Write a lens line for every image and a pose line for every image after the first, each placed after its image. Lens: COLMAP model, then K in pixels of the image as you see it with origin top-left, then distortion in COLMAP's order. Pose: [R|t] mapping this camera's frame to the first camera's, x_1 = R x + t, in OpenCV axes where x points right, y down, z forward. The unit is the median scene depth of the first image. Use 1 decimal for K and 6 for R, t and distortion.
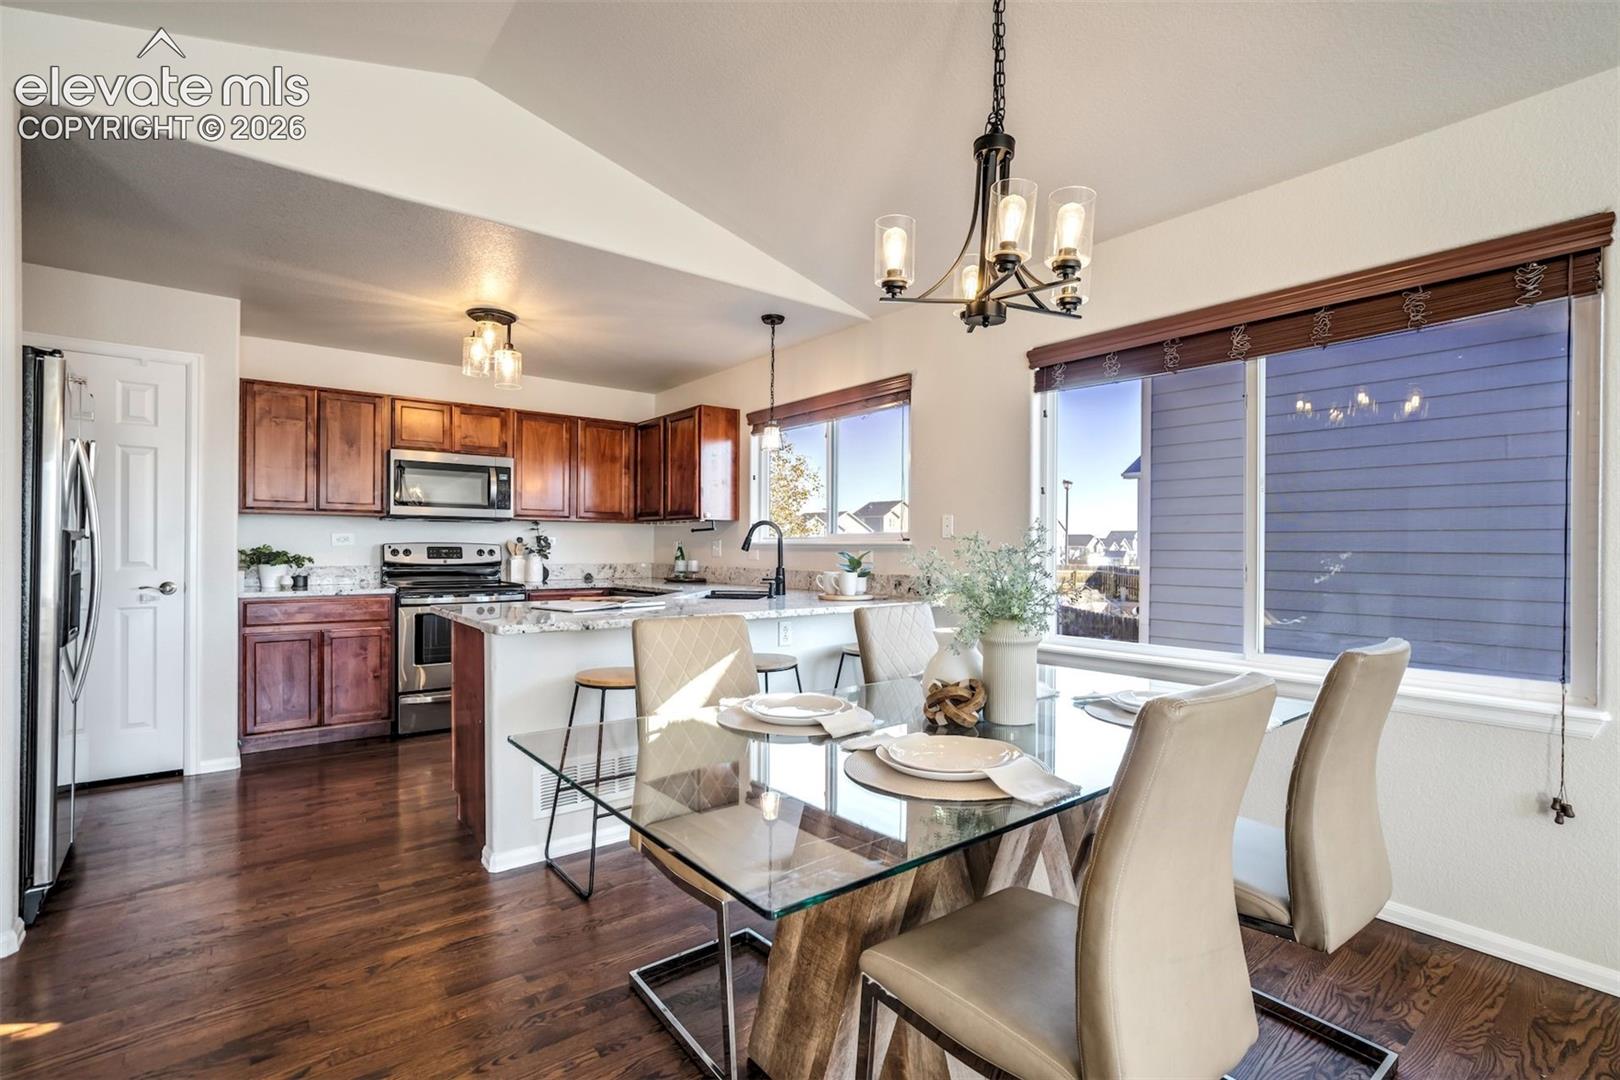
lens RADIAL K [[749.6, 0, 809.4], [0, 749.6, 545.6], [0, 0, 1]] dist [-0.026537, 0.011054]
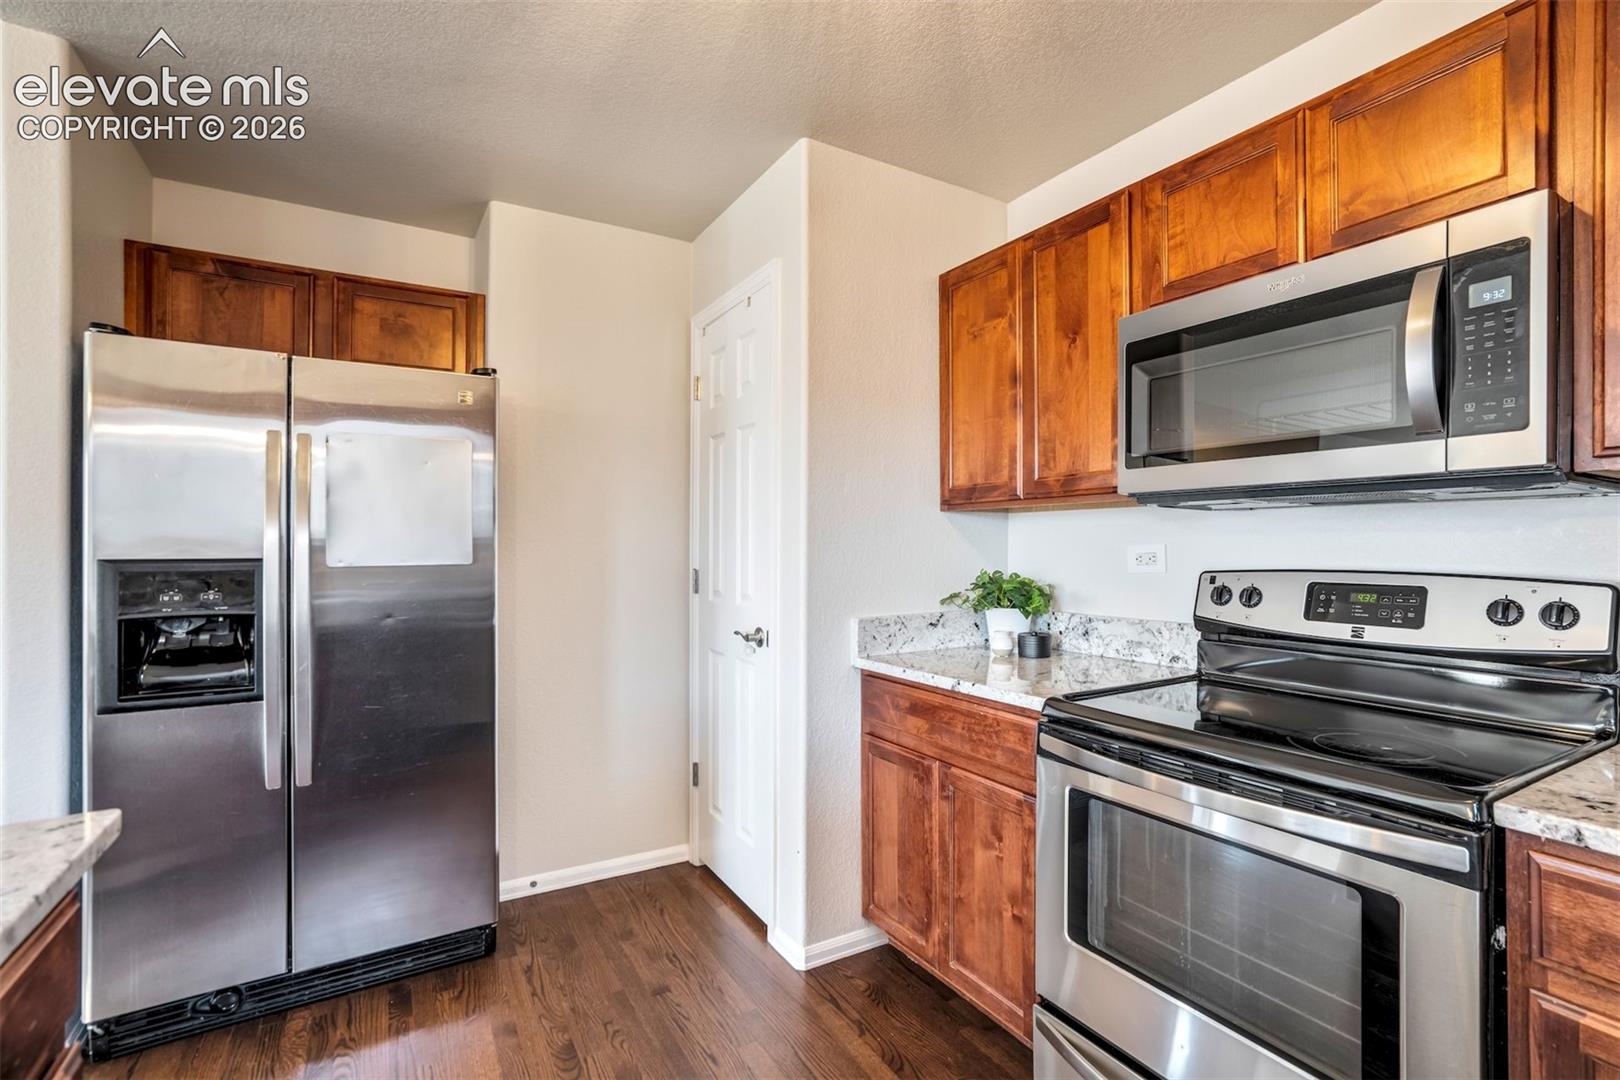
lens RADIAL K [[749.6, 0, 818.3], [0, 749.6, 536.0], [0, 0, 1]] dist [-0.026537, 0.011054]
pose [[-0.145955, -0.015348, -0.989172, -0.162917], [0.006362, 0.999844, -0.016453, -0.015361], [0.989271, -0.008694, -0.145835, 0.860752]]
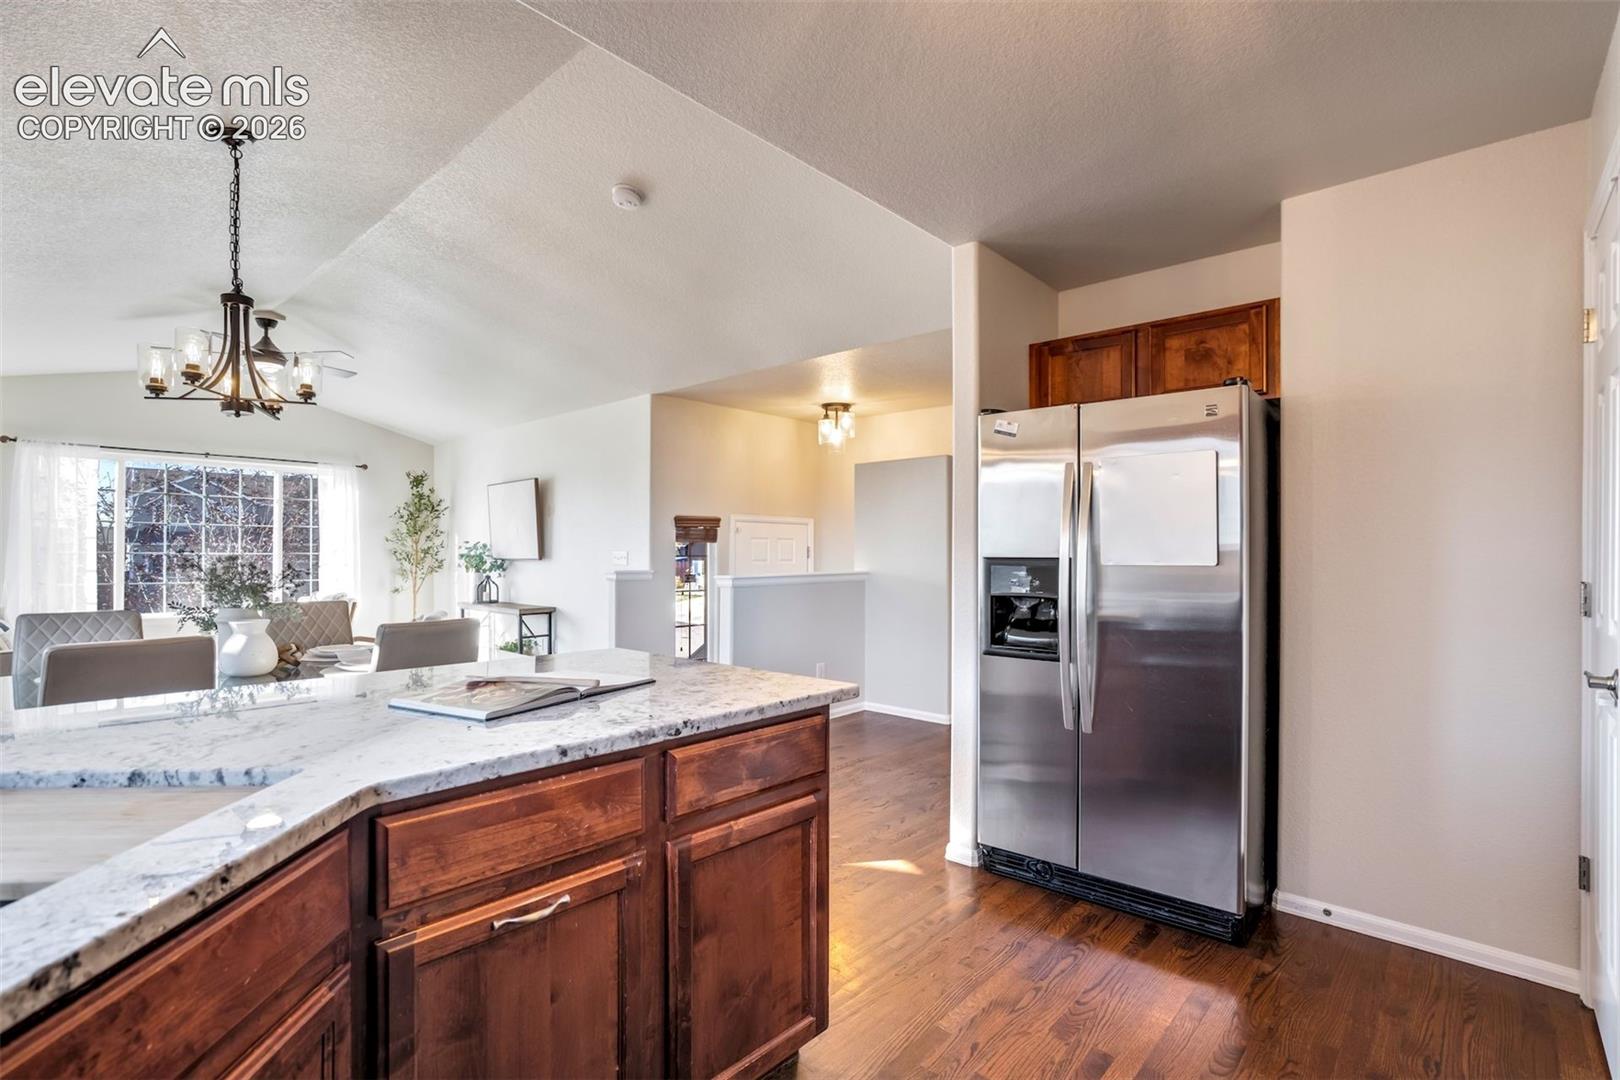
lens RADIAL K [[749.6, 0, 844.1], [0, 749.6, 556.0], [0, 0, 1]] dist [-0.026537, 0.011054]
pose [[-0.984276, -0.009583, -0.176378, -0.250614], [-0.009197, 0.999953, -0.003009, -0.010662], [0.176398, -0.001339, -0.984318, 1.002147]]
